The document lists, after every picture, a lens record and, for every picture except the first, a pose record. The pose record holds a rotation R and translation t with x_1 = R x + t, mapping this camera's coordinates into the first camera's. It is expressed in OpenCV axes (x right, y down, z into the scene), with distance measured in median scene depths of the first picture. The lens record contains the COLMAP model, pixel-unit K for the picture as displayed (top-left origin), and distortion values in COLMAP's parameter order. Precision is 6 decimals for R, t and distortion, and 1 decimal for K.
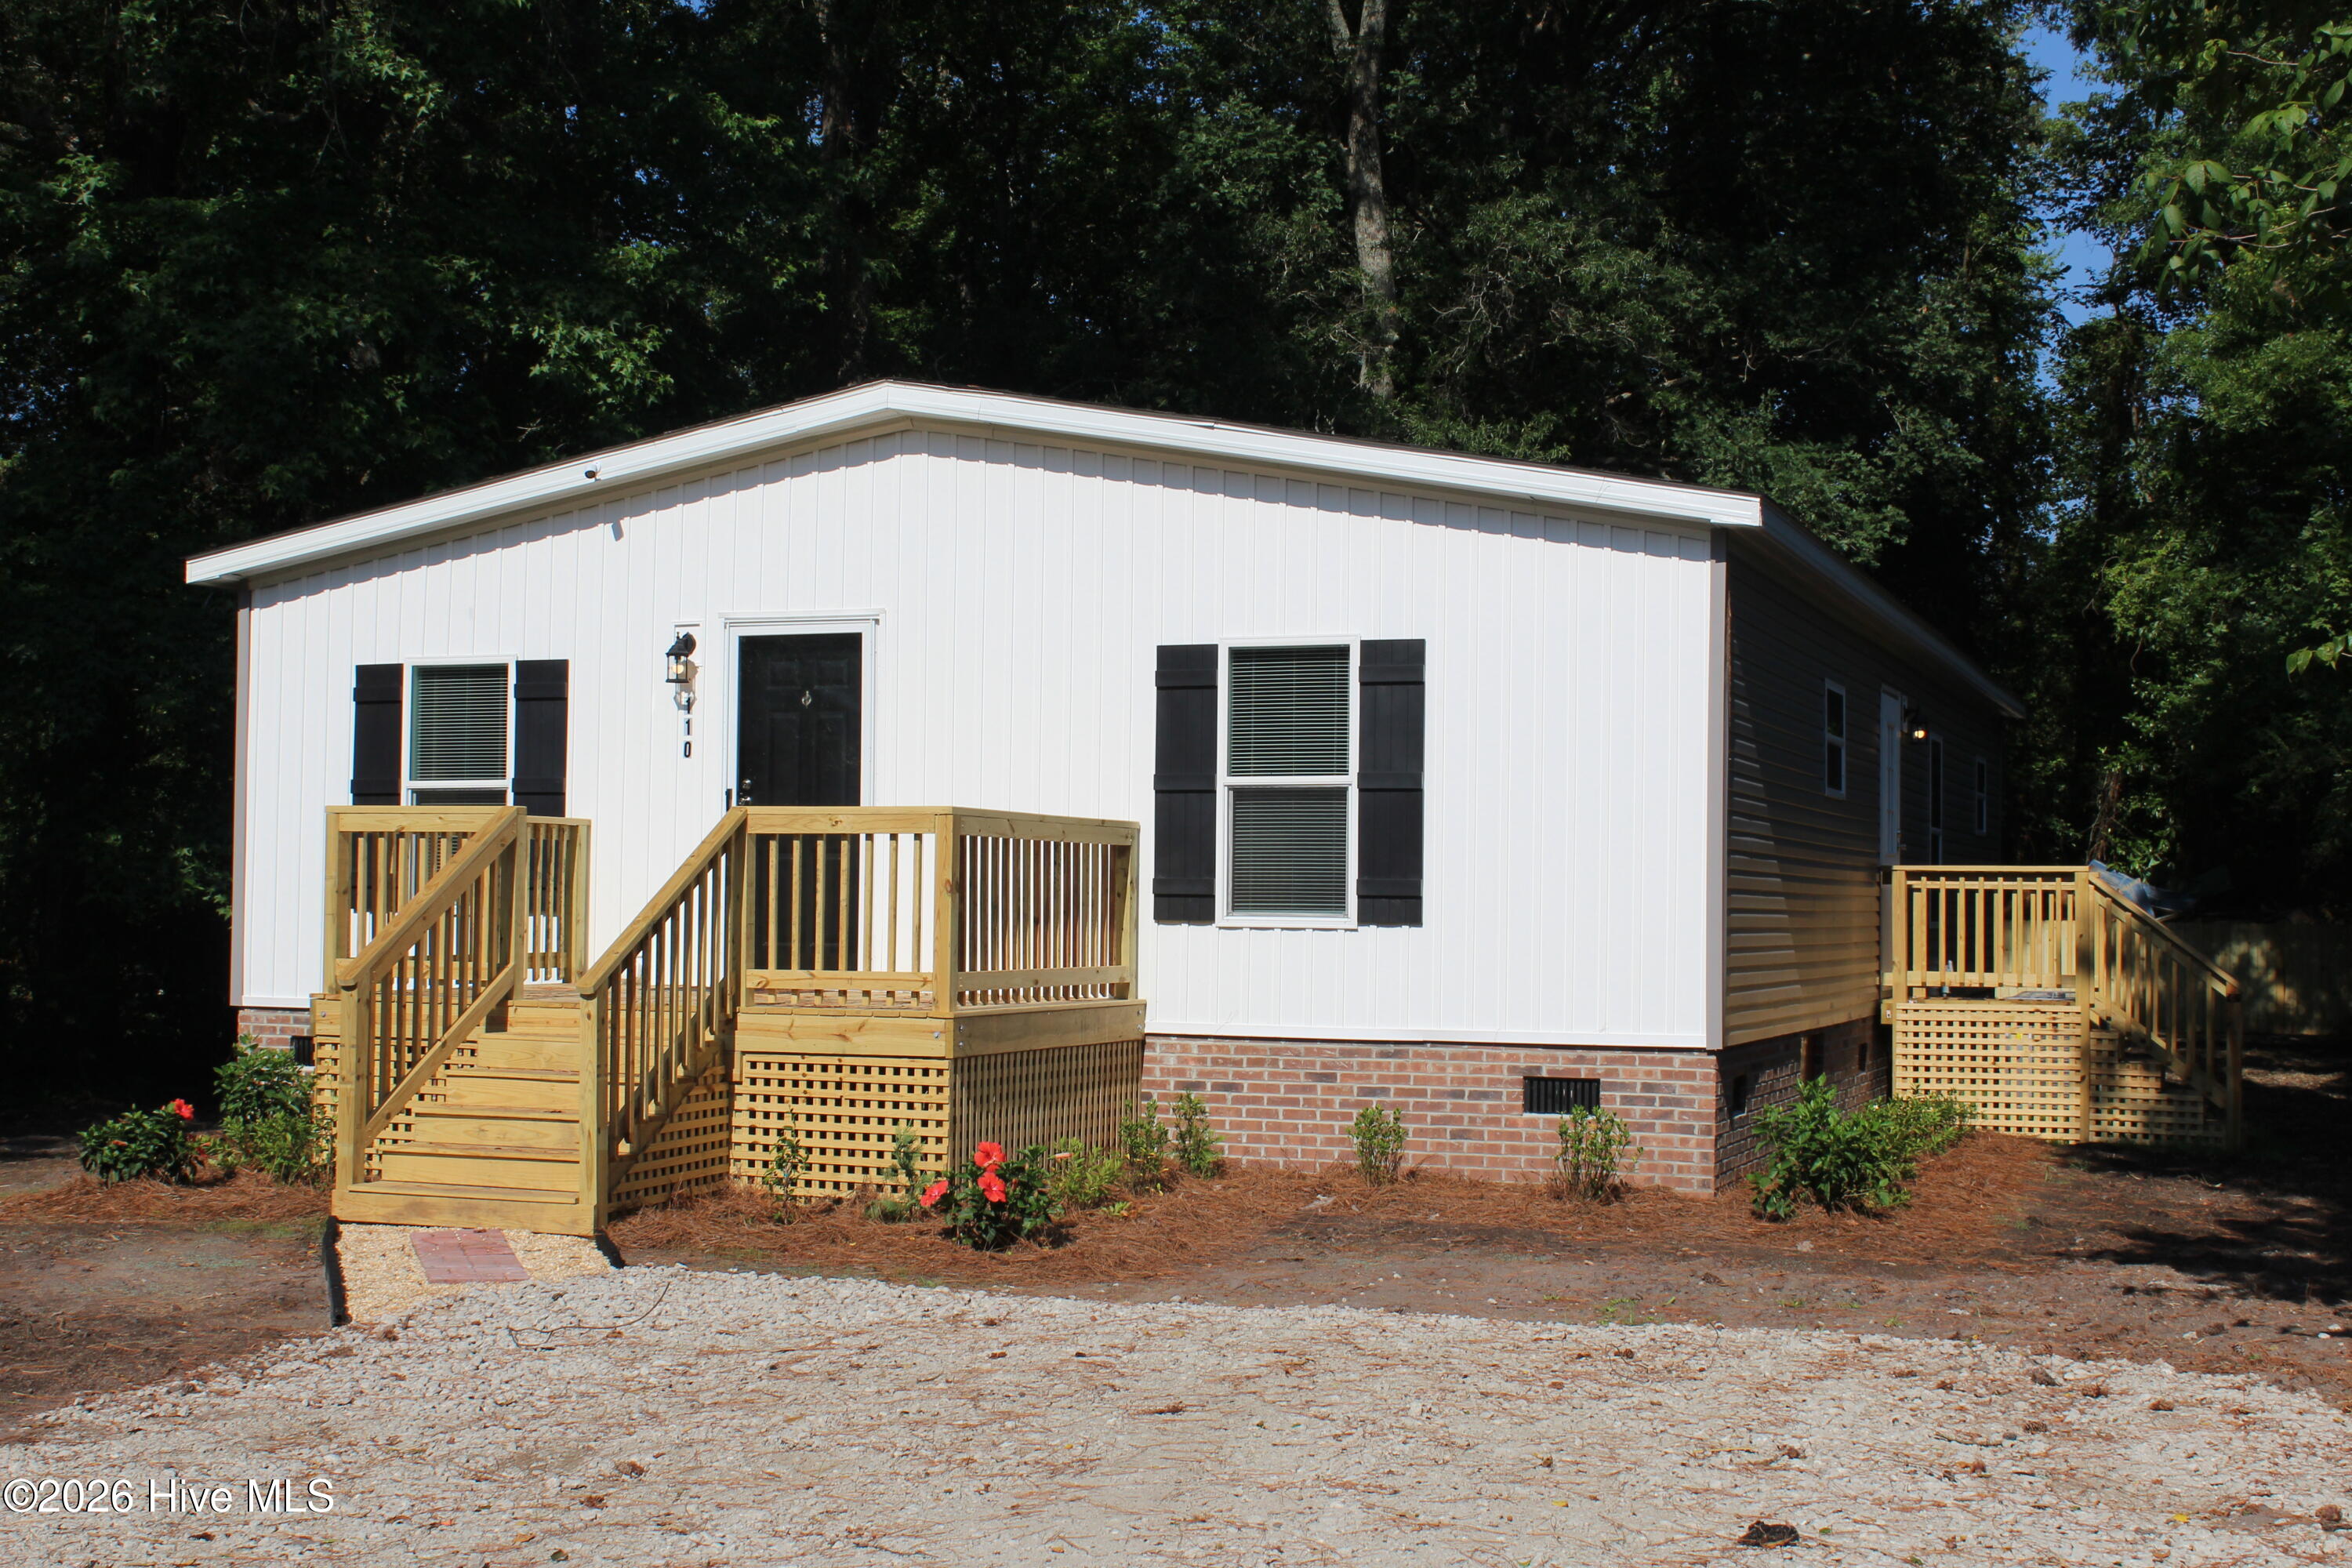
lens RADIAL K [[2955.5, 0, 1176.0], [0, 2955.5, 784.0], [0, 0, 1]] dist [-0.076391, 0.032431]
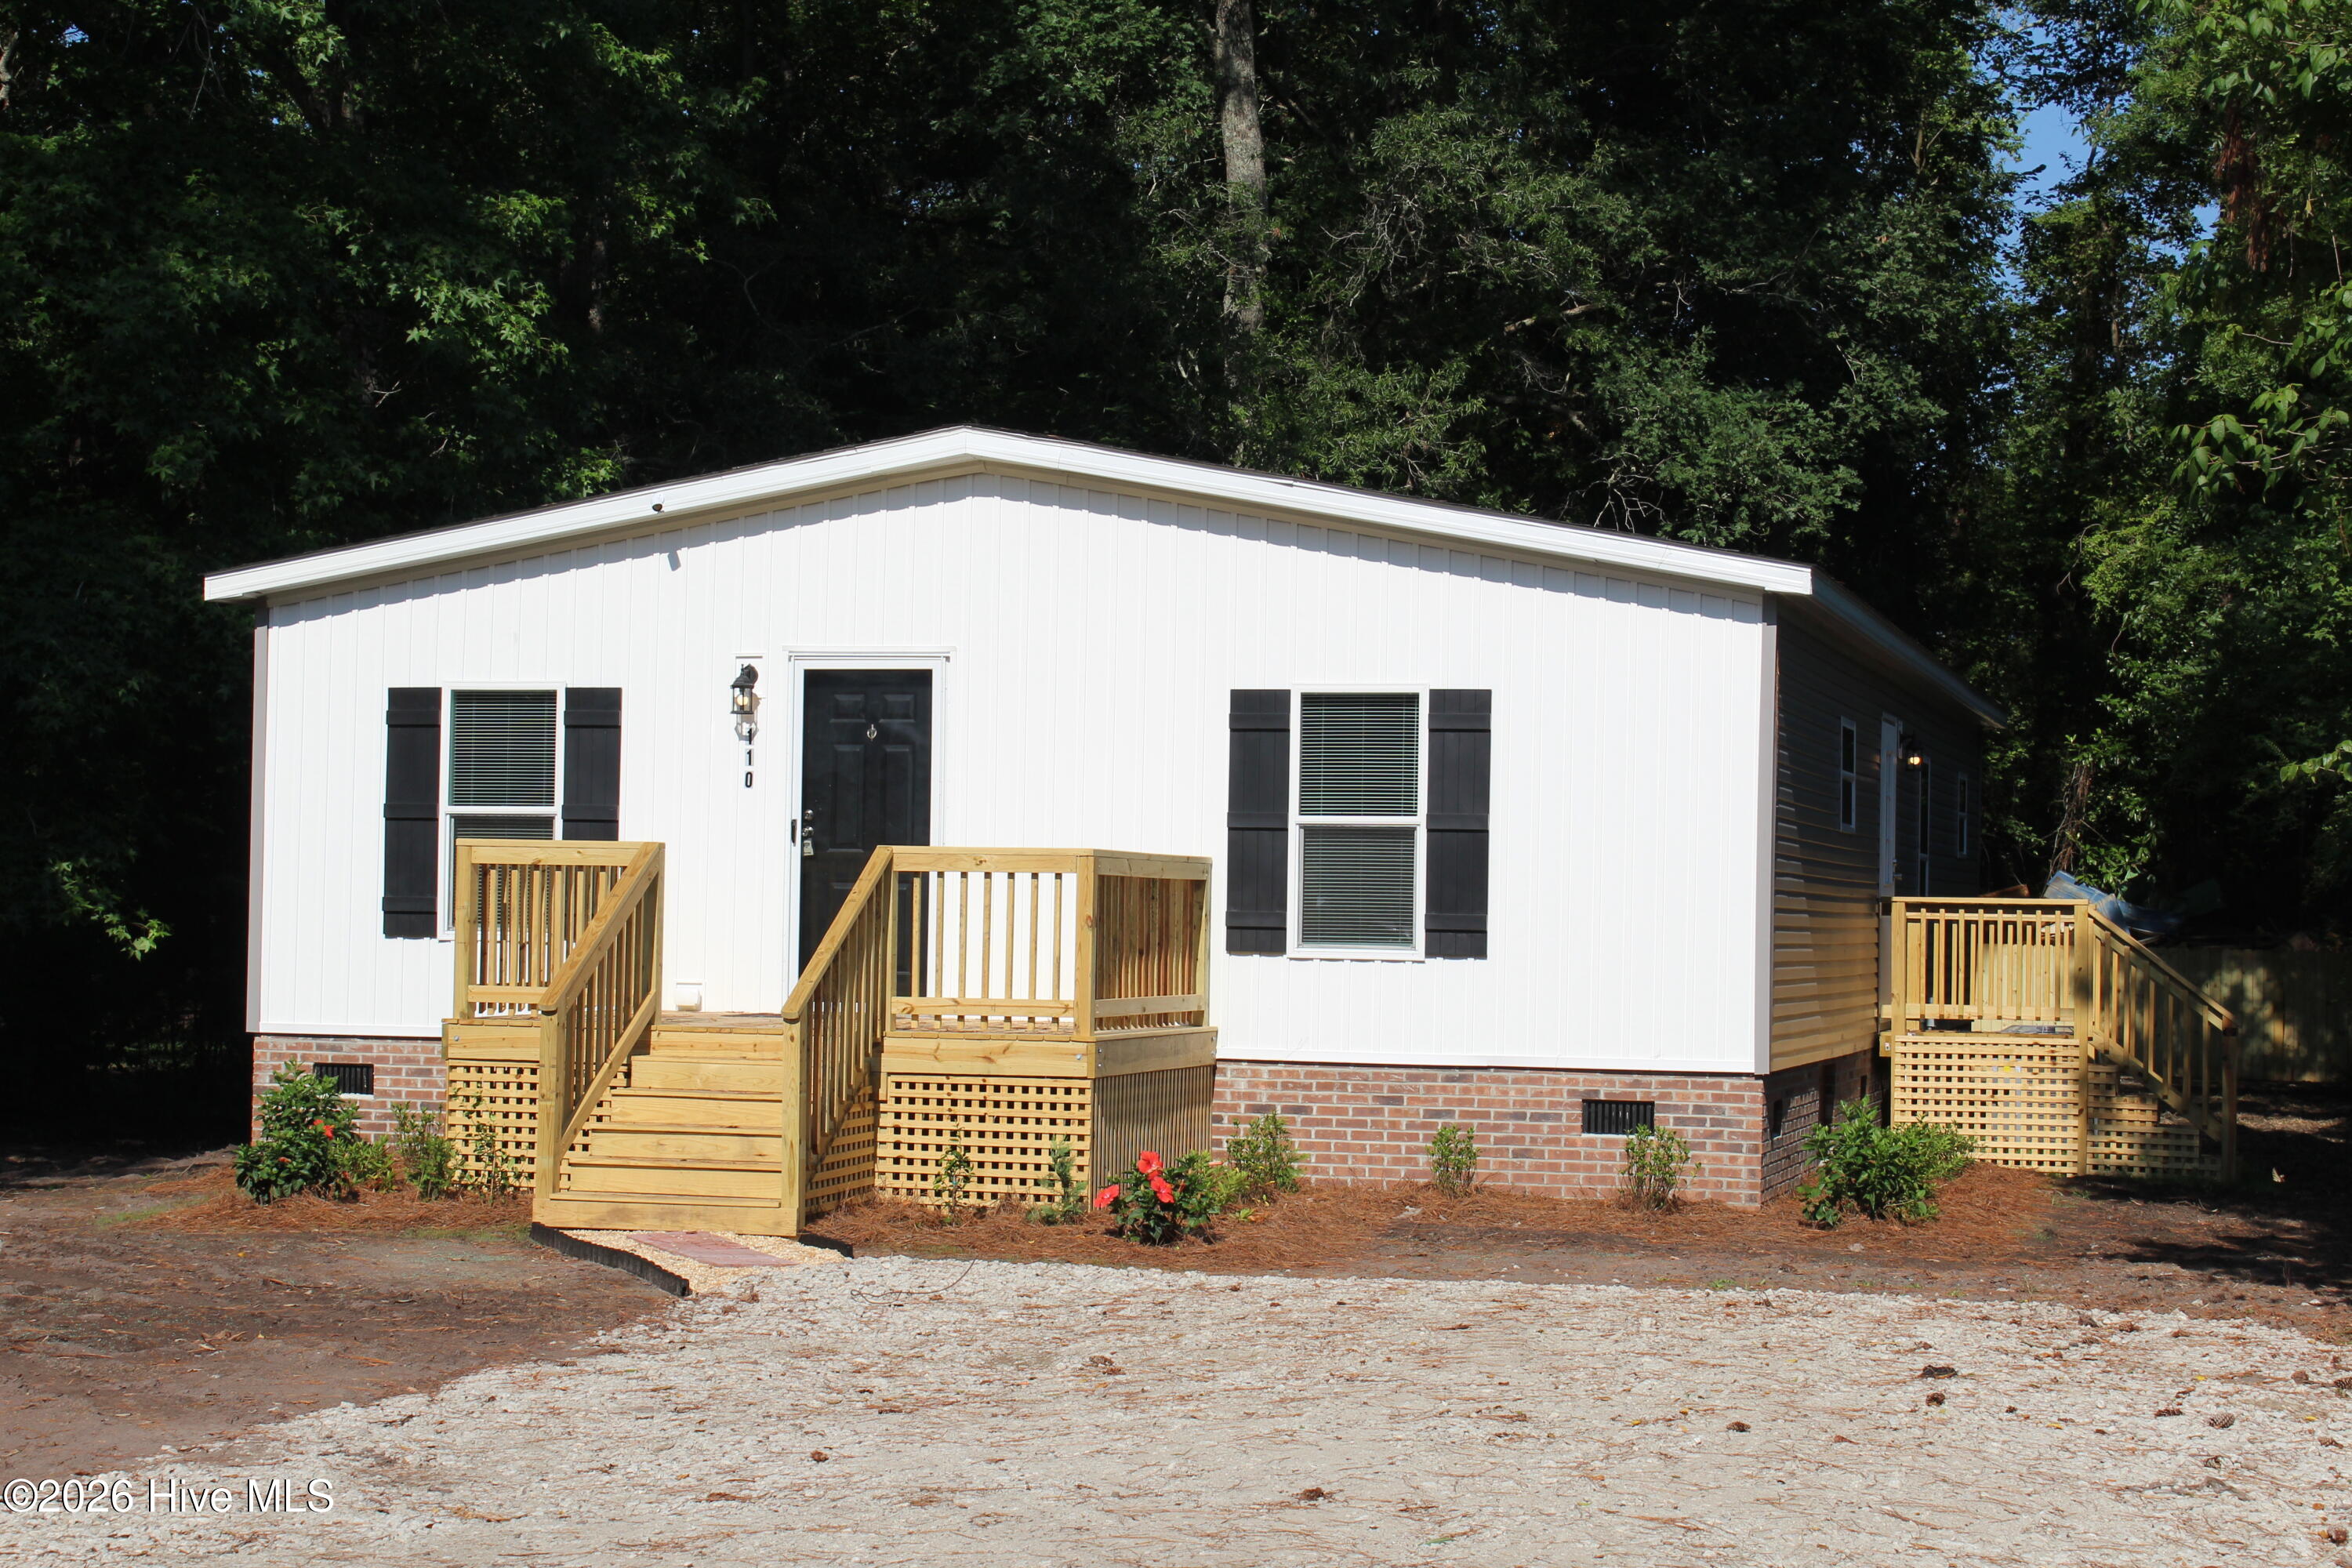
lens RADIAL K [[4083.8, 0, 1188.4], [0, 4083.8, 765.0], [0, 0, 1]] dist [-0.004675, -0.157287]
pose [[0.995104, 0.009825, 0.098341, -0.157197], [-0.010407, 0.999931, 0.005409, -0.026539], [-0.098281, -0.006406, 0.995138, -0.423470]]
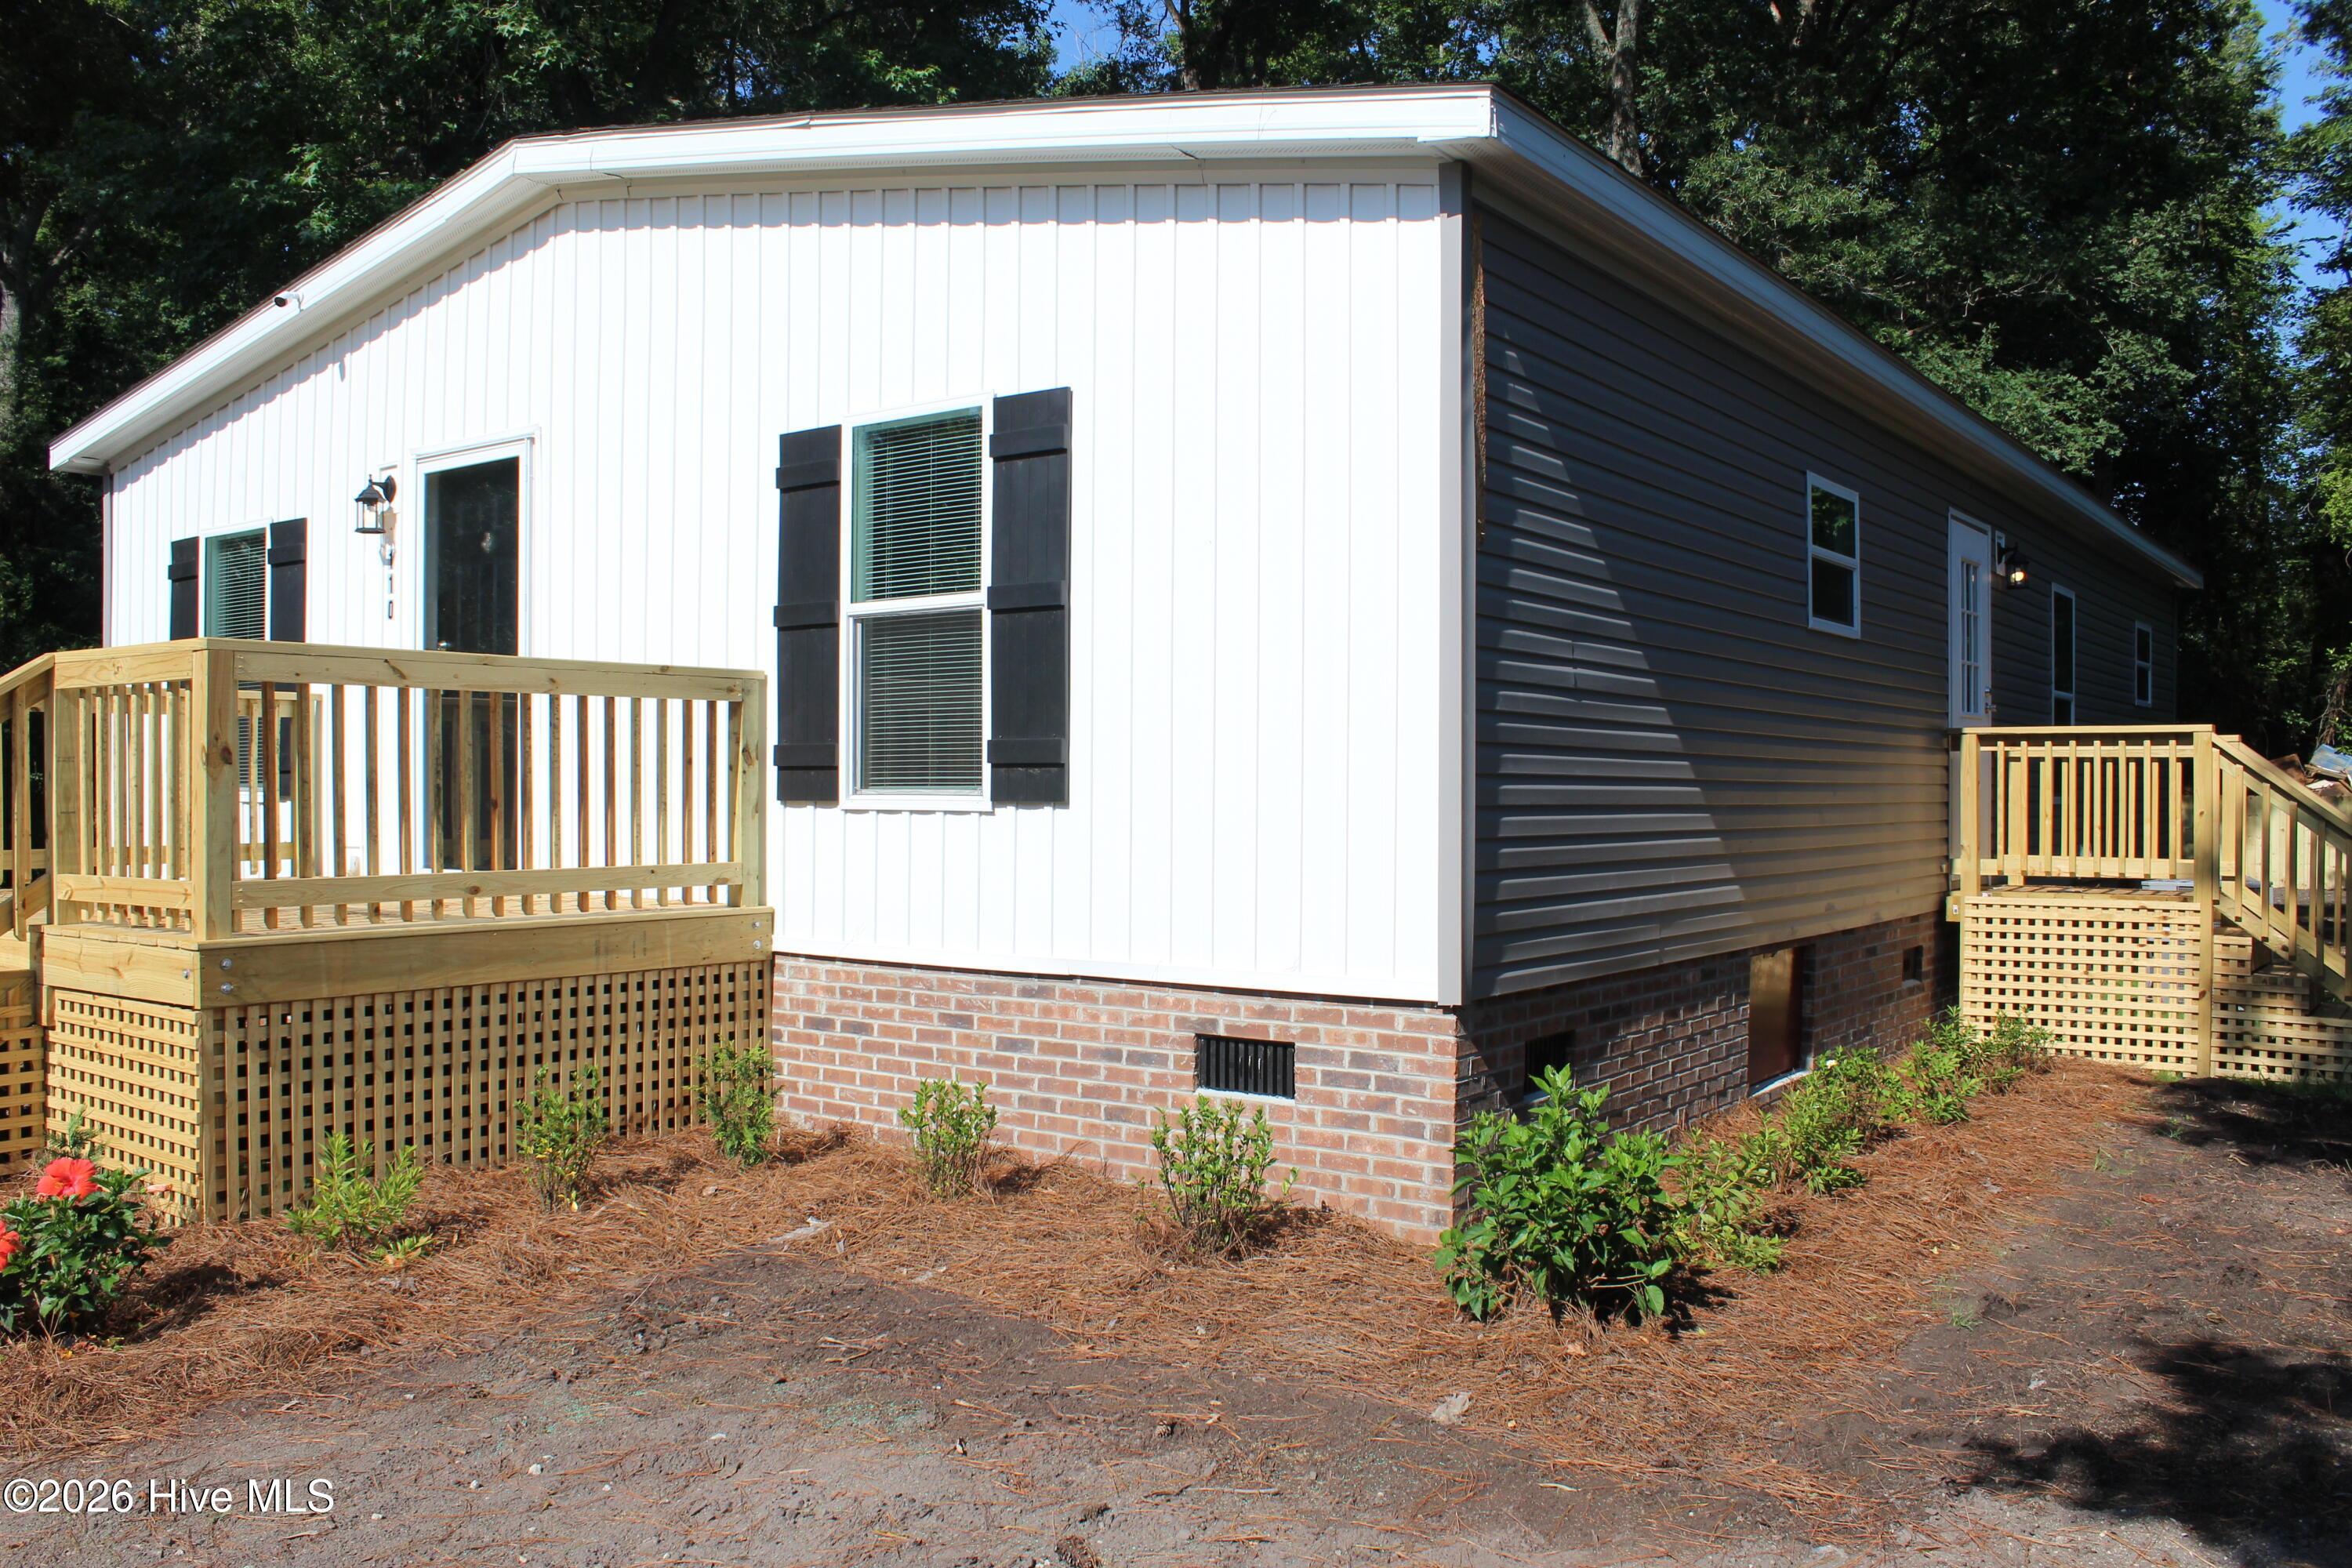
lens RADIAL K [[1950.3, 0, 1156.8], [0, 1950.3, 789.3], [0, 0, 1]] dist [-0.166215, 0.149235]
pose [[0.964334, -0.008702, -0.264545, 0.205612], [0.019149, 0.999134, 0.036938, 0.025722], [0.263994, -0.040686, 0.963666, 0.529343]]
